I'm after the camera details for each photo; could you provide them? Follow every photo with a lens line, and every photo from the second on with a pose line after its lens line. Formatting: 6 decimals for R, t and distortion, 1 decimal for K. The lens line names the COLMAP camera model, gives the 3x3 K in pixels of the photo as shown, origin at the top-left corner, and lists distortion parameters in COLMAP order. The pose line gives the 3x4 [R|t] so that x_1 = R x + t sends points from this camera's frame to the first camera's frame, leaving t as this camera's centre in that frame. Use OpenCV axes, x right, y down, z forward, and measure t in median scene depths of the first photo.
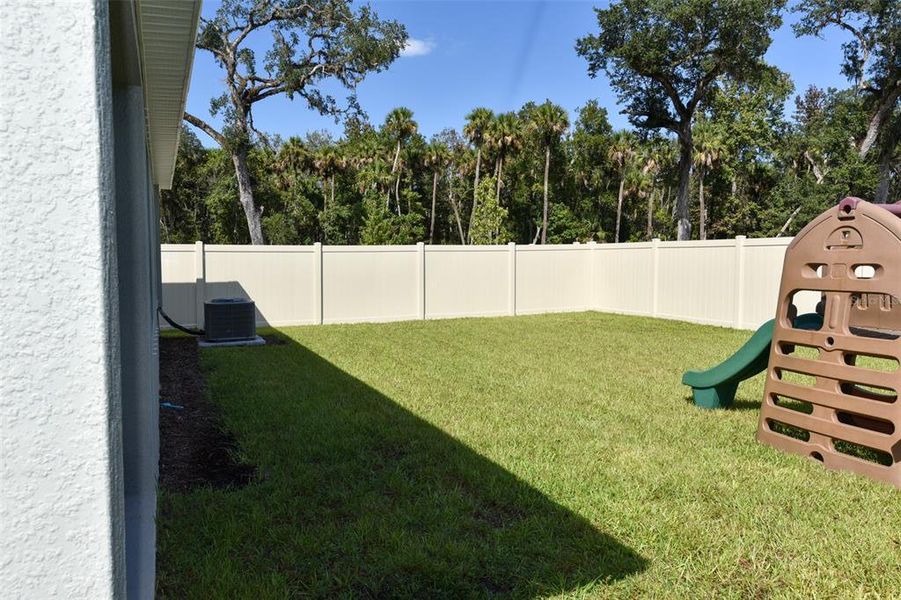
lens RADIAL K [[663.3, 0, 450.6], [0, 663.3, 298.6], [0, 0, 1]] dist [0.032690, -0.026705]
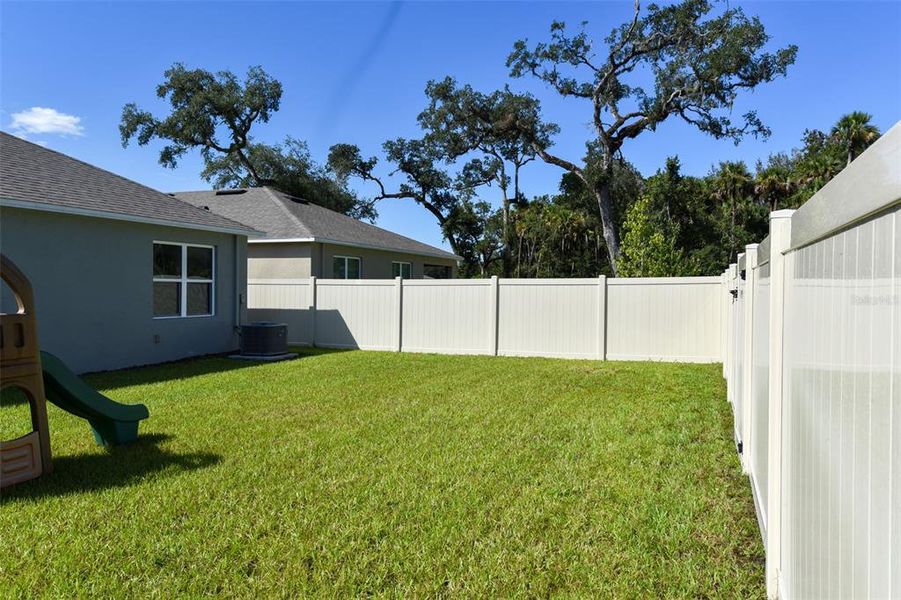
lens RADIAL K [[663.3, 0, 450.6], [0, 663.3, 298.6], [0, 0, 1]] dist [0.032690, -0.026705]
pose [[0.716899, 0.018810, -0.696923, 0.236000], [-0.053309, 0.998188, -0.027896, -0.008420], [0.695136, 0.057151, 0.716603, 0.103225]]
